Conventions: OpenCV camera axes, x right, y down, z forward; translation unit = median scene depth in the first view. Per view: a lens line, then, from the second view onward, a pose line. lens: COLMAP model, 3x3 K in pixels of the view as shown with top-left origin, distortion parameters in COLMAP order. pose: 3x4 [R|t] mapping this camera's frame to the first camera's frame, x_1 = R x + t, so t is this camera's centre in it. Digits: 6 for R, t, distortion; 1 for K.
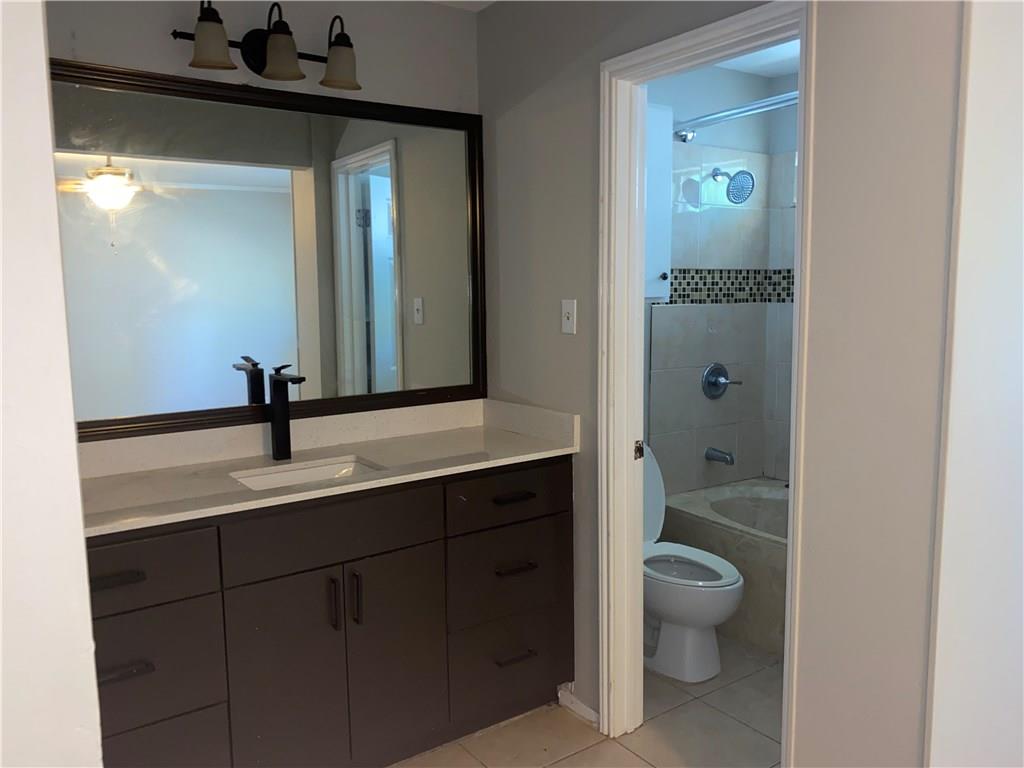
lens RADIAL K [[809.8, 0, 514.7], [0, 809.8, 385.2], [0, 0, 1]] dist [0.037910, -0.062957]
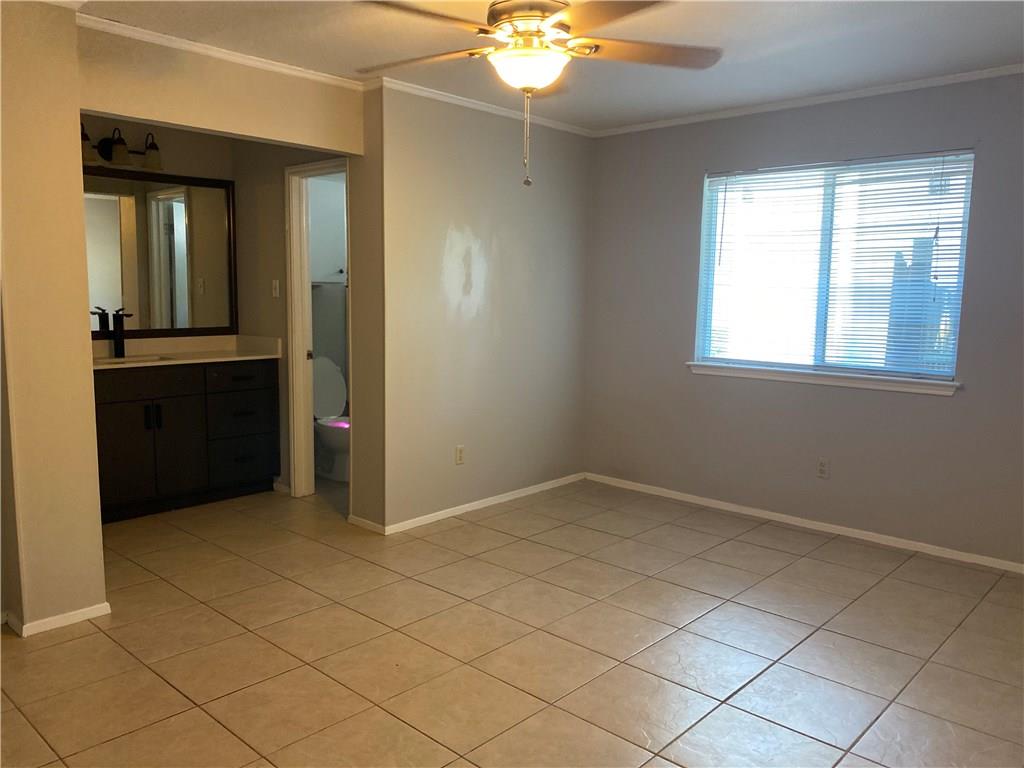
lens RADIAL K [[809.8, 0, 515.9], [0, 809.8, 380.0], [0, 0, 1]] dist [0.037910, -0.062957]
pose [[0.979553, -0.000524, 0.201184, 0.242296], [0.001544, 0.999987, -0.004913, 0.148211], [-0.201178, 0.005123, 0.979541, -1.061354]]
